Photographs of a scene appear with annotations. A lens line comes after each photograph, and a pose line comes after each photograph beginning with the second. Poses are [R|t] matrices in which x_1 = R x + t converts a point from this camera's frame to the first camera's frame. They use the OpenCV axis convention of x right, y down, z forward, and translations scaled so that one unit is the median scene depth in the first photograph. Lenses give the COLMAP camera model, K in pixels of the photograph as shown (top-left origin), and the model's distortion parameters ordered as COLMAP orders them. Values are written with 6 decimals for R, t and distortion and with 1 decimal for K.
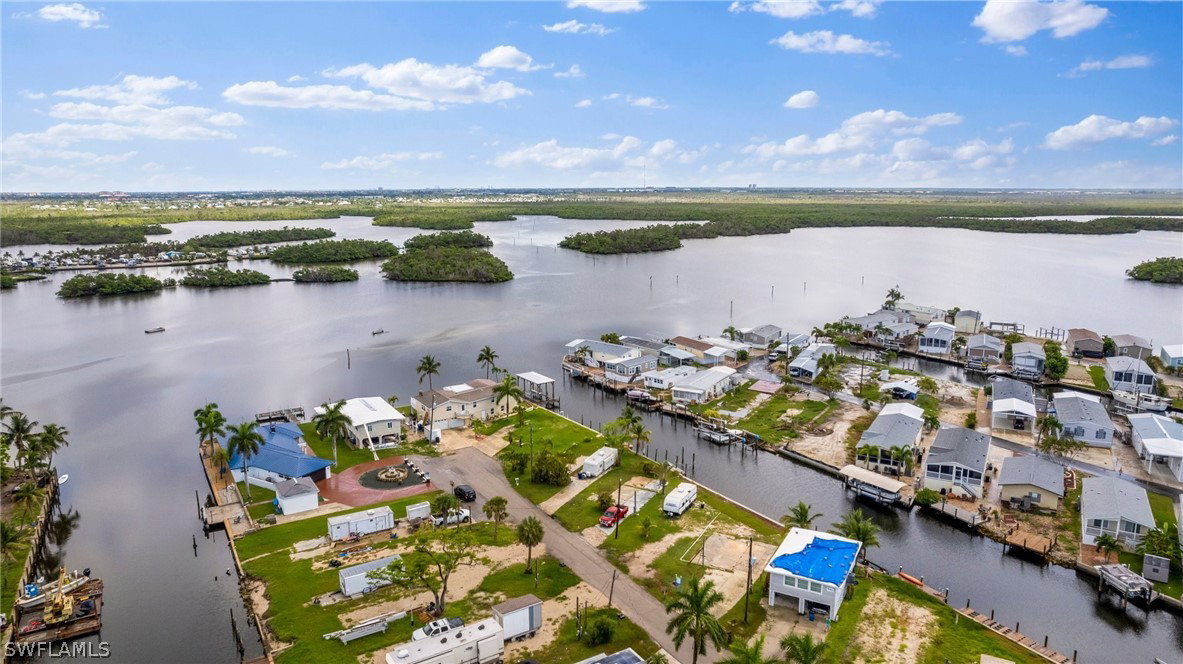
lens RADIAL K [[751.4, 0, 591.5], [0, 751.4, 332.0], [0, 0, 1]] dist [-0.060556, 0.041917]
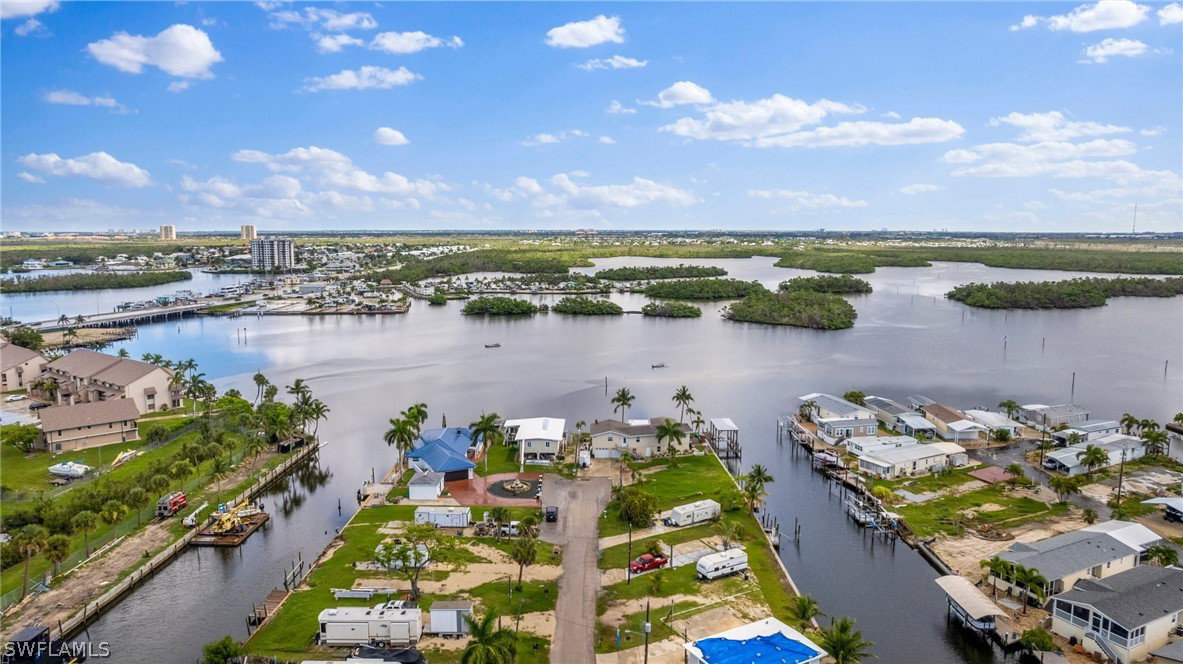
lens RADIAL K [[762.2, 0, 591.5], [0, 762.2, 332.0], [0, 0, 1]] dist [-0.062396, 0.046051]
pose [[0.843281, 0.077639, -0.531835, 0.312829], [-0.107280, 0.993914, -0.025010, -0.016043], [0.526657, 0.078146, 0.846479, 0.062220]]
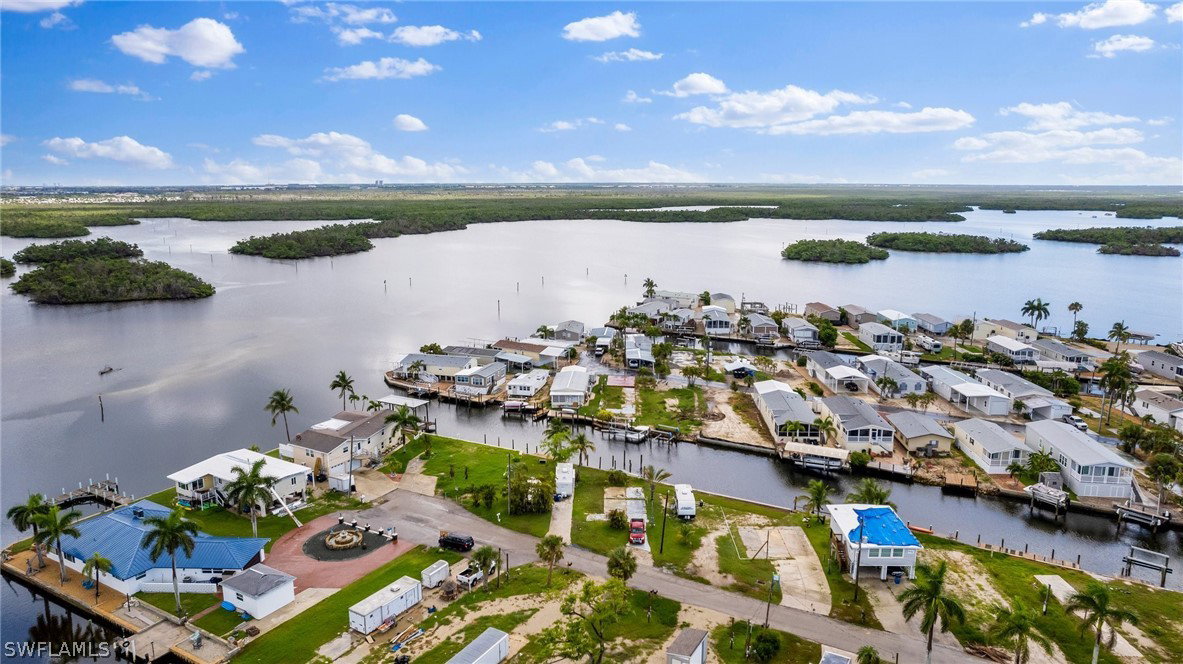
lens RADIAL K [[762.2, 0, 591.5], [0, 762.2, 332.0], [0, 0, 1]] dist [-0.062396, 0.046051]
pose [[0.887115, -0.087378, 0.453203, -0.288712], [0.086213, 0.996005, 0.023273, -0.022480], [-0.453426, 0.018427, 0.891103, 0.107426]]
